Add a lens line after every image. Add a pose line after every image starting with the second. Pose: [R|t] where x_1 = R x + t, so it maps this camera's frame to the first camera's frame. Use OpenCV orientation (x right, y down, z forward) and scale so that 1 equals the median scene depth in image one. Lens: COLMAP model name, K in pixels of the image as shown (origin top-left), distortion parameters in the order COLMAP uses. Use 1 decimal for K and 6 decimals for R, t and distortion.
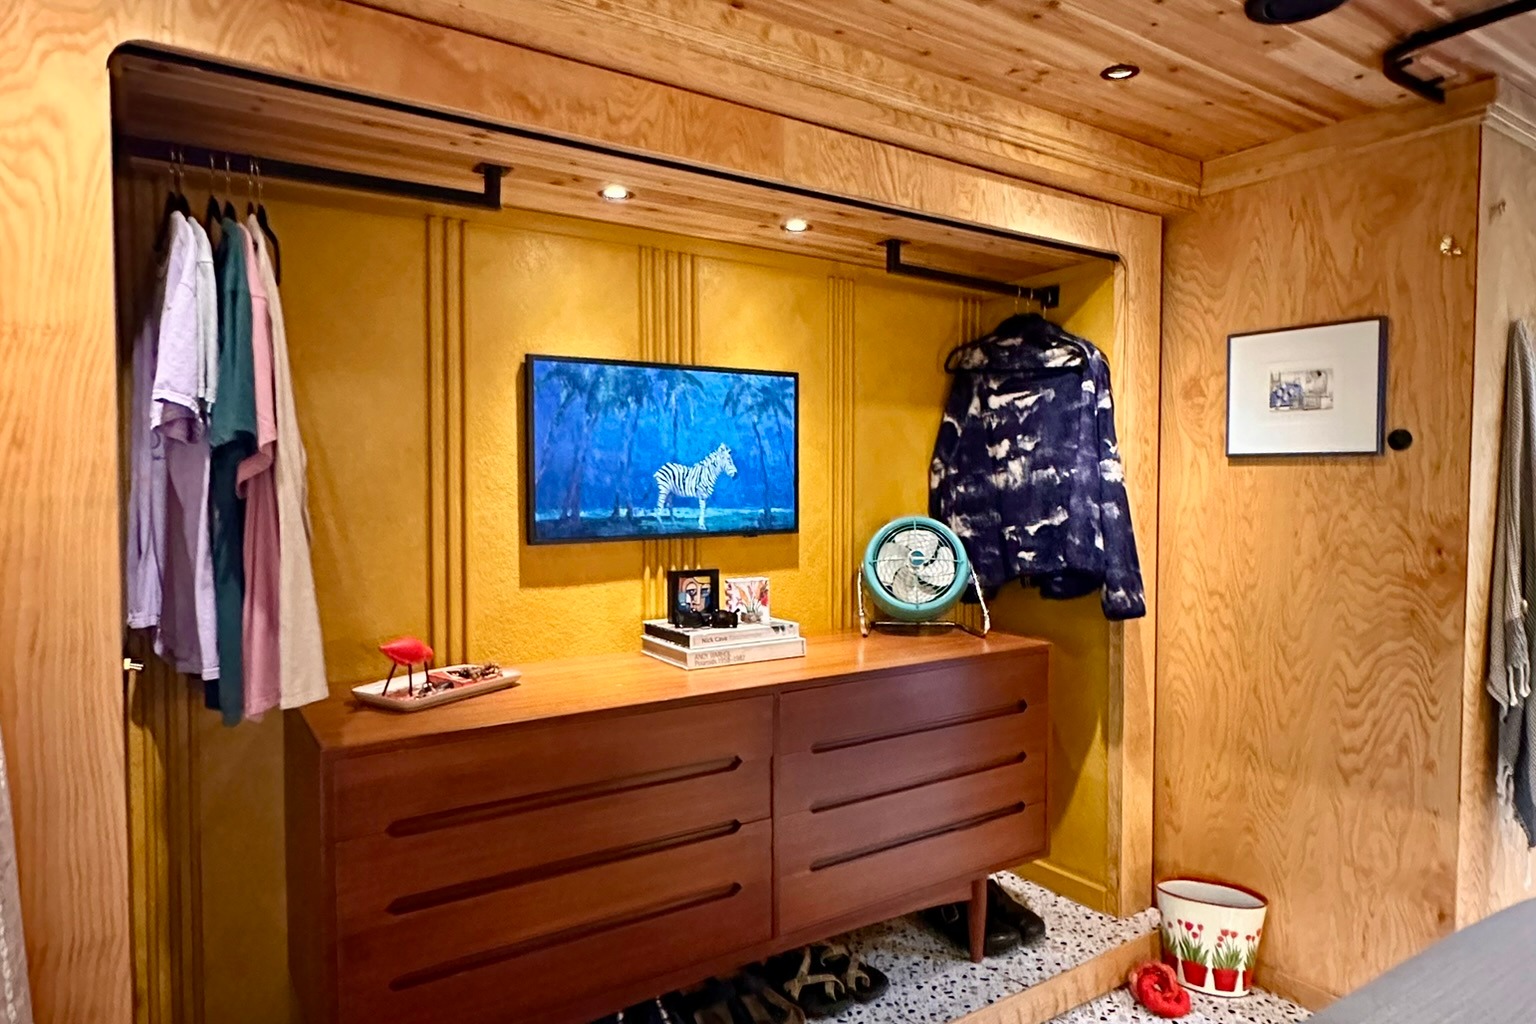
lens RADIAL K [[925.4, 0, 768.0], [0, 925.4, 512.0], [0, 0, 1]] dist [-0.006609, -0.003073]
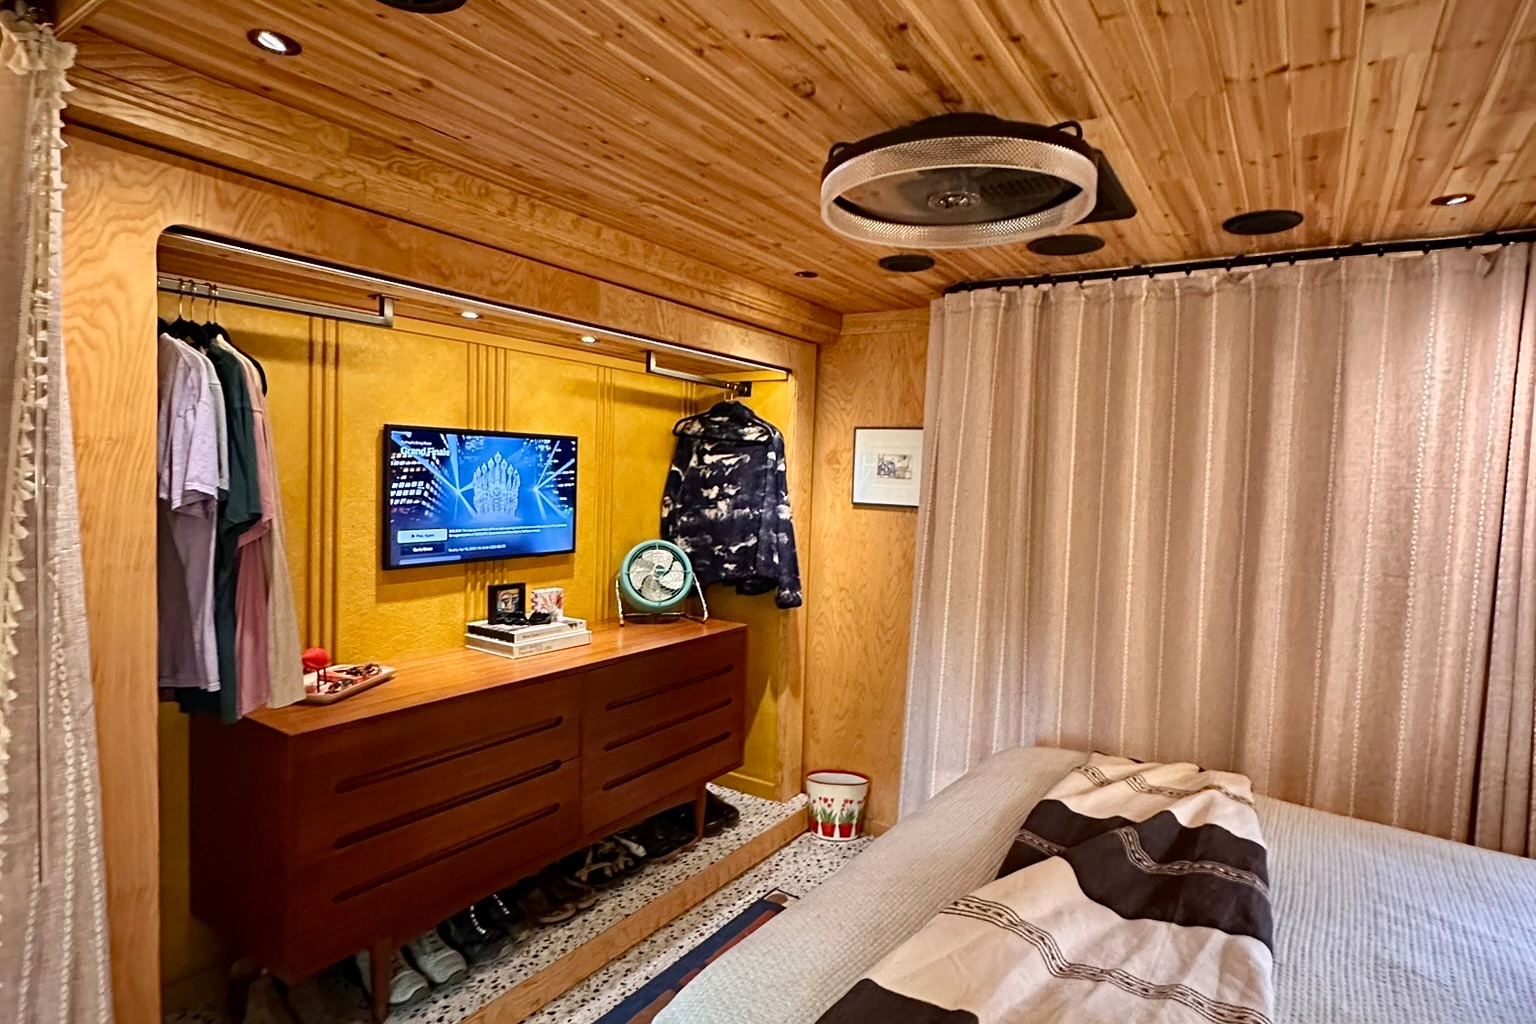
lens RADIAL K [[814.9, 0, 769.3], [0, 814.9, 509.2], [0, 0, 1]] dist [-0.003684, 0.001094]
pose [[0.920590, 0.013122, 0.390309, -0.179043], [-0.020218, 0.999696, 0.014078, -0.066620], [-0.390006, -0.020852, 0.920576, -0.232015]]
